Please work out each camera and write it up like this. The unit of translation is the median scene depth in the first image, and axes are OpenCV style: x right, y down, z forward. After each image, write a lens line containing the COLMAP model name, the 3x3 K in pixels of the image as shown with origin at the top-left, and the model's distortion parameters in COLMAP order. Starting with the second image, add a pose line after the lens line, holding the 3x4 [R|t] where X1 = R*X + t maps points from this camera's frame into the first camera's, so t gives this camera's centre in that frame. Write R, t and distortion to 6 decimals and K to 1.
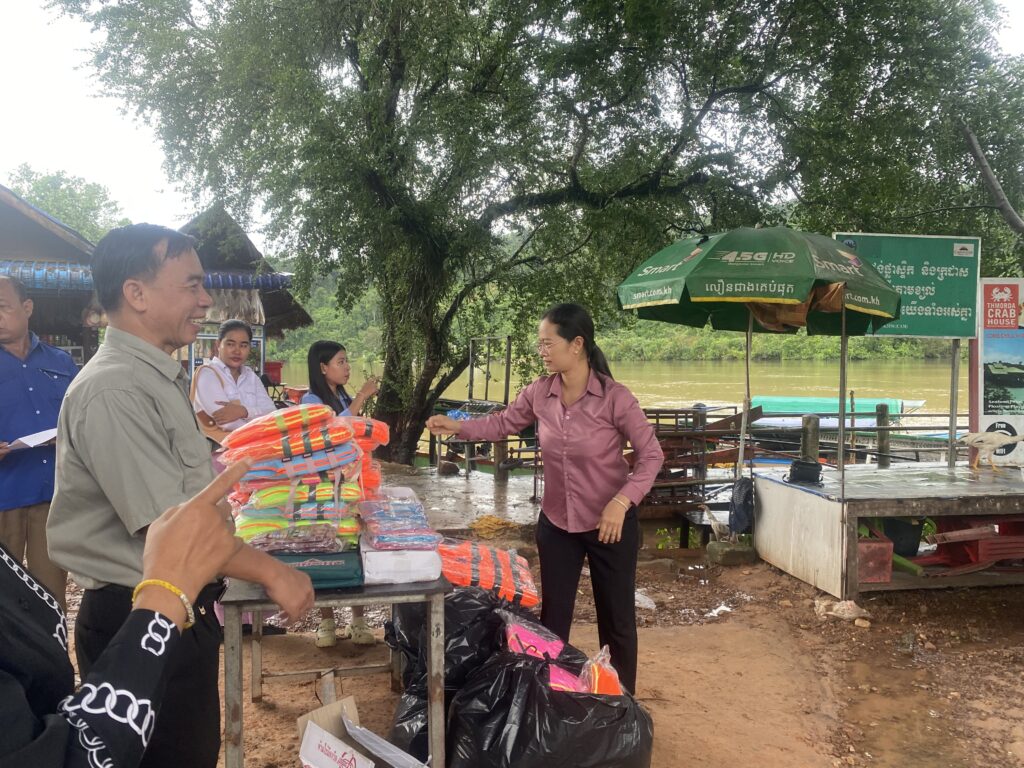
lens RADIAL K [[783.3, 0, 503.4], [0, 783.3, 382.8], [0, 0, 1]] dist [0.028213, -0.033273]
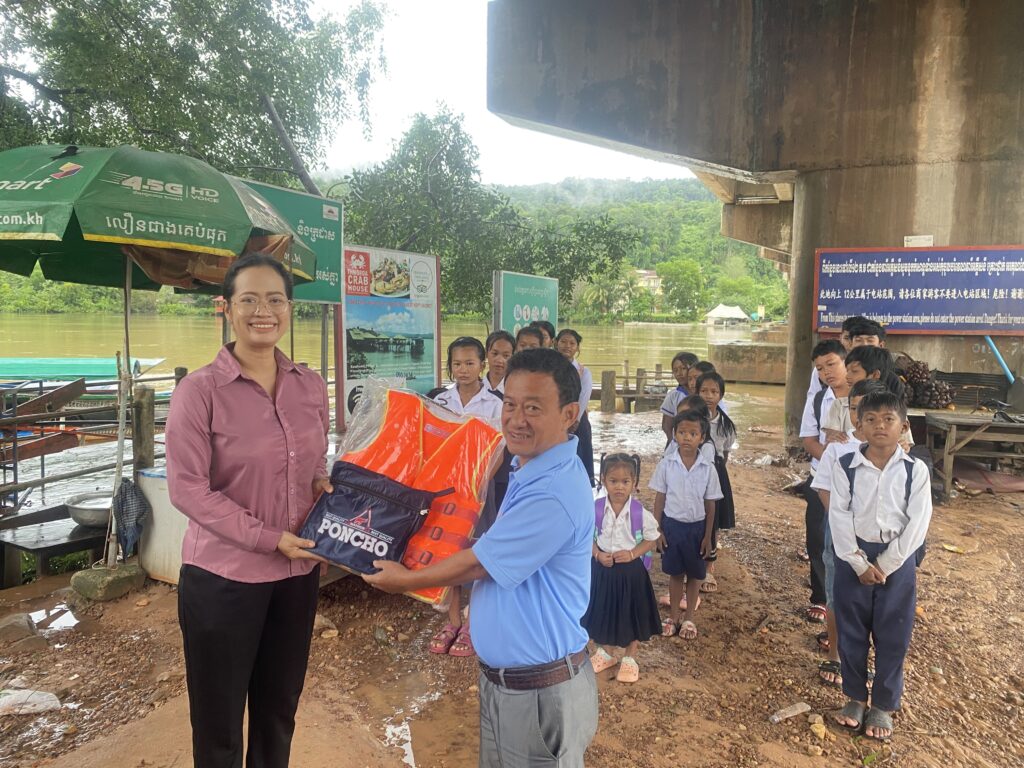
lens RADIAL K [[783.3, 0, 512.5], [0, 783.3, 373.5], [0, 0, 1]] dist [0.028213, -0.033273]
pose [[0.578794, -0.041966, 0.814393, -0.088997], [0.004001, 0.998809, 0.048625, -0.015913], [-0.815464, -0.024885, 0.578273, 0.247688]]
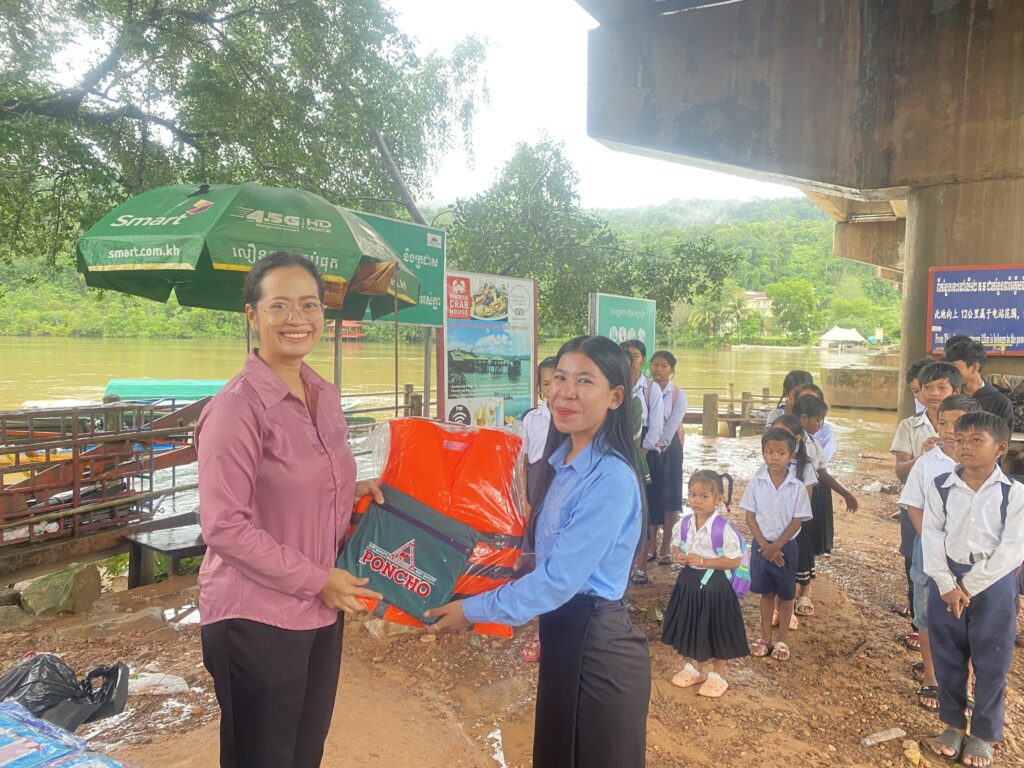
lens RADIAL K [[783.3, 0, 512.4], [0, 783.3, 382.4], [0, 0, 1]] dist [0.028213, -0.033273]
pose [[0.680179, -0.024160, 0.732648, -0.101788], [0.004108, 0.999567, 0.029148, -0.012564], [-0.733034, -0.016816, 0.679984, 0.226306]]
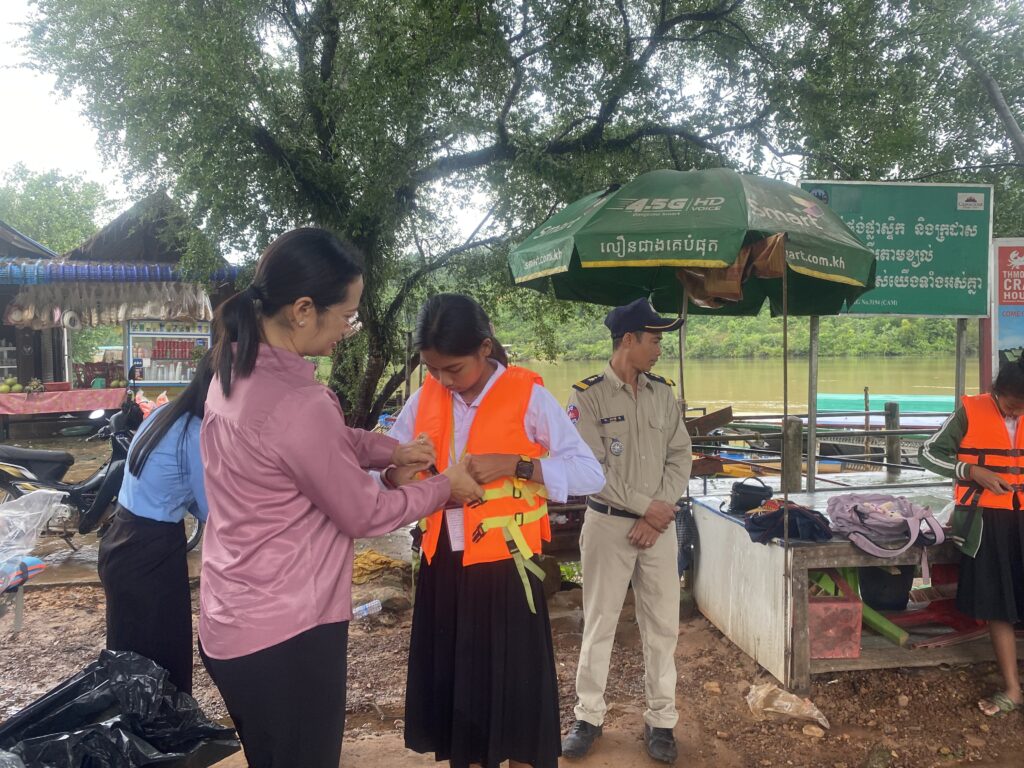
lens RADIAL K [[783.3, 0, 517.3], [0, 783.3, 385.2], [0, 0, 1]] dist [0.028213, -0.033273]
pose [[0.999685, -0.010370, -0.022855, 0.162209], [0.010458, 0.999938, 0.003752, 0.001669], [0.022815, -0.003990, 0.999732, 0.228555]]
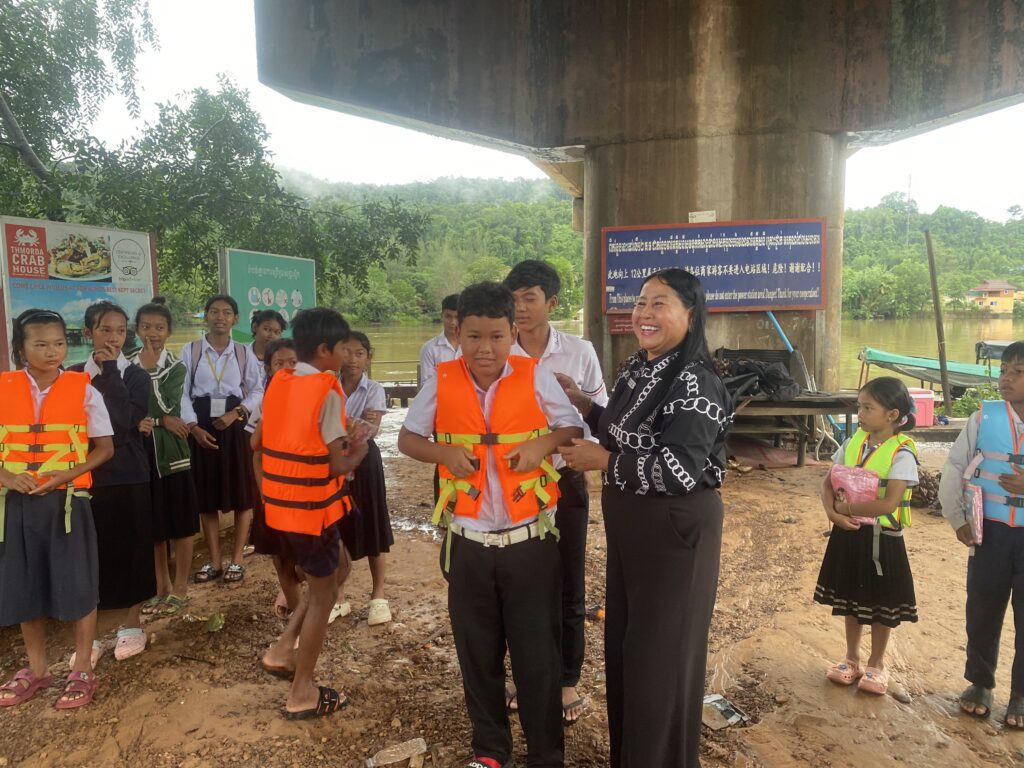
lens RADIAL K [[783.3, 0, 506.4], [0, 783.3, 384.7], [0, 0, 1]] dist [0.028213, -0.033273]
pose [[0.454706, -0.074284, 0.887539, 0.099099], [0.037342, 0.997230, 0.064334, 0.011955], [-0.889859, 0.003890, 0.456220, 0.148824]]
